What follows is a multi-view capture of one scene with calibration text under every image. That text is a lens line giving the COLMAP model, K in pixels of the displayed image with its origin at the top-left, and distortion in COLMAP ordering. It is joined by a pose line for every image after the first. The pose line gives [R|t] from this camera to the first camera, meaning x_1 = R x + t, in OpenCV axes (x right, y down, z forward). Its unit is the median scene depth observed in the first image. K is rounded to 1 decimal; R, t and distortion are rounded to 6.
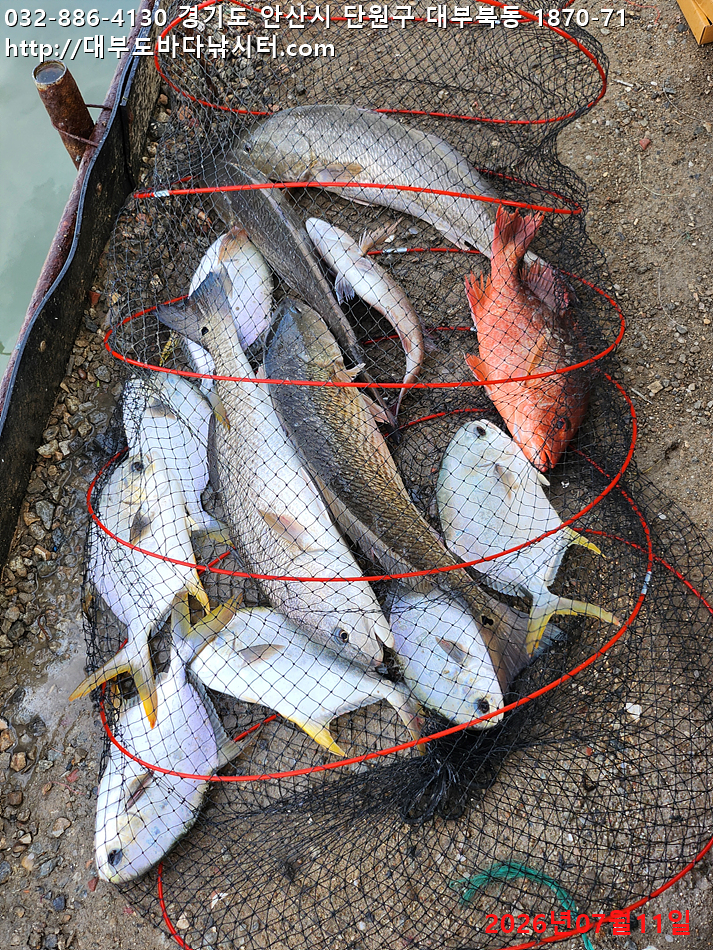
lens RADIAL K [[906.5, 0, 356.1], [0, 906.5, 473.1], [0, 0, 1]] dist [0.036873, 0.000000]
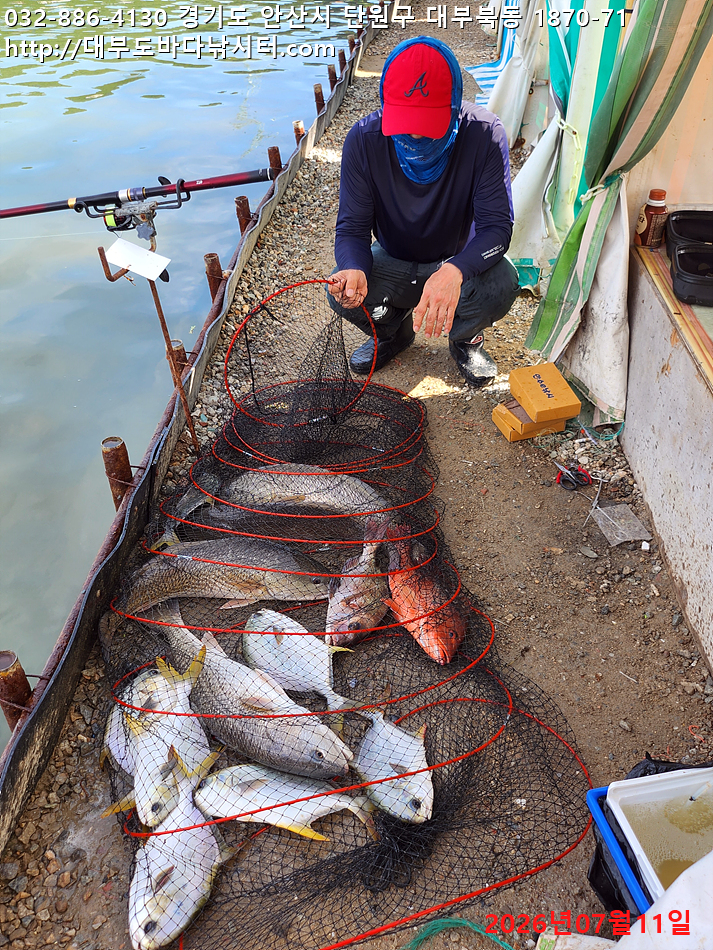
lens RADIAL K [[906.5, 0, 359.0], [0, 906.5, 480.7], [0, 0, 1]] dist [0.036873, 0.000000]
pose [[0.993196, -0.007613, 0.116208, -0.099325], [0.064529, 0.866645, -0.494735, 0.475706], [-0.096944, 0.498868, 0.861239, -0.414827]]
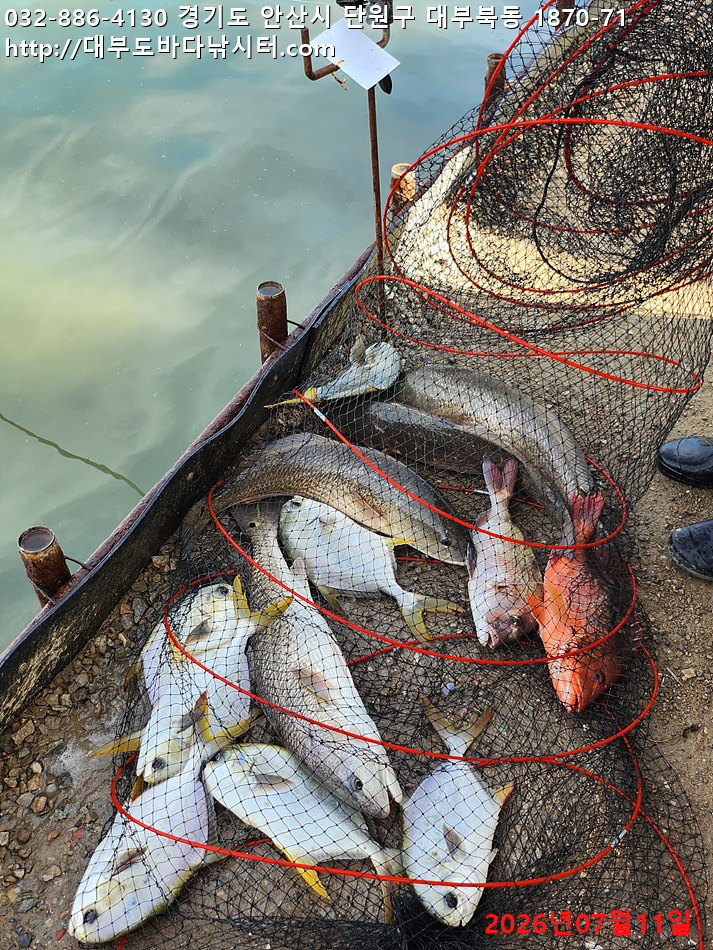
lens RADIAL K [[906.5, 0, 343.2], [0, 906.5, 491.2], [0, 0, 1]] dist [0.036873, 0.000000]
pose [[0.947276, 0.289520, -0.137285, 0.022935], [-0.316566, 0.911883, -0.261257, 0.136317], [0.049549, 0.290942, 0.955457, -0.149092]]
